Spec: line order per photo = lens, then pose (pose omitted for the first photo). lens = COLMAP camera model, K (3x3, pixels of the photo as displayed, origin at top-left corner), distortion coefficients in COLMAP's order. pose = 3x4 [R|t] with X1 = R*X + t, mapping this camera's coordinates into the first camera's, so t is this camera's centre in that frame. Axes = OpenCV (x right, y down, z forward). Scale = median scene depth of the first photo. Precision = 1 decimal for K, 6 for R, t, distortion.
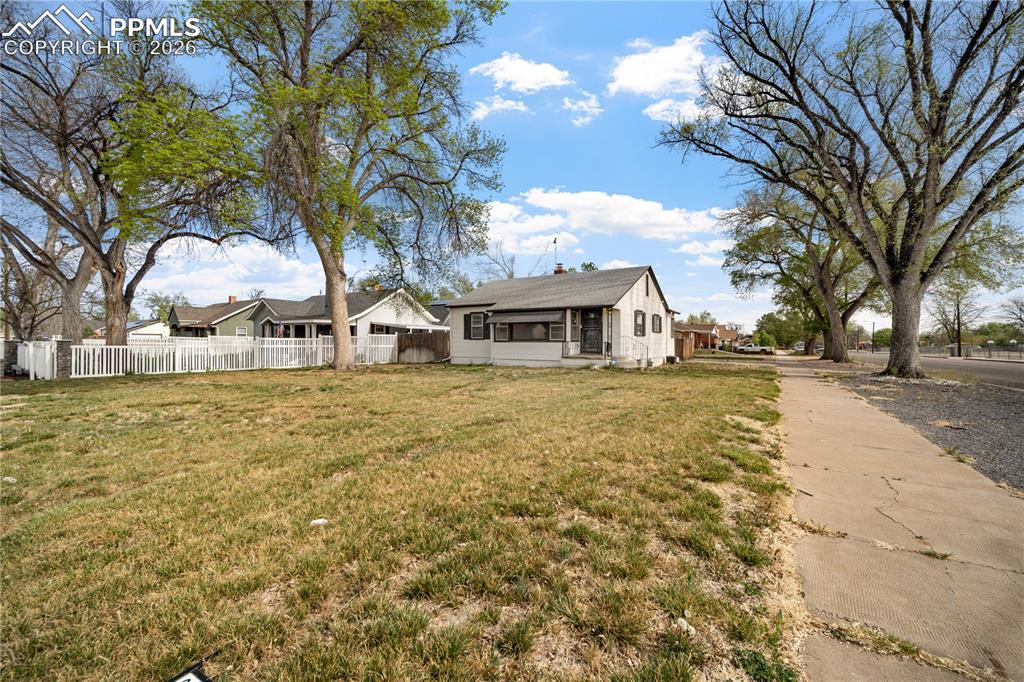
lens RADIAL K [[408.5, 0, 516.6], [0, 408.5, 344.6], [0, 0, 1]] dist [0.001076, 0.000128]
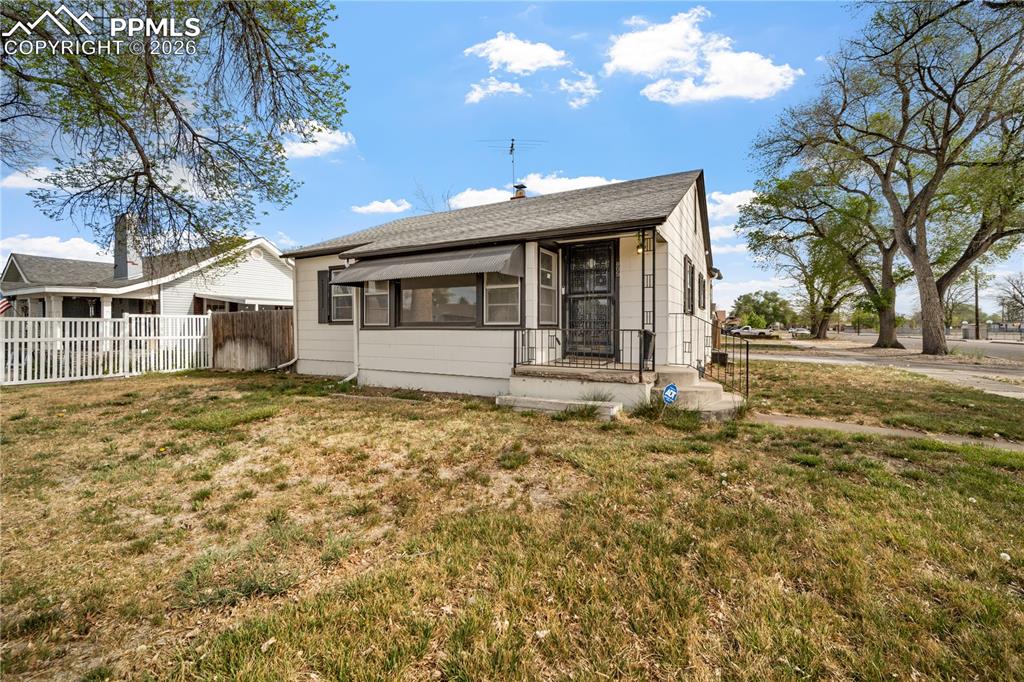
lens RADIAL K [[411.6, 0, 525.5], [0, 411.6, 330.3], [0, 0, 1]] dist [0.000662, 0.000210]
pose [[0.999566, -0.004506, 0.029107, 0.089041], [0.004378, 0.999981, 0.004449, -0.005955], [-0.029127, -0.004320, 0.999566, 0.500333]]
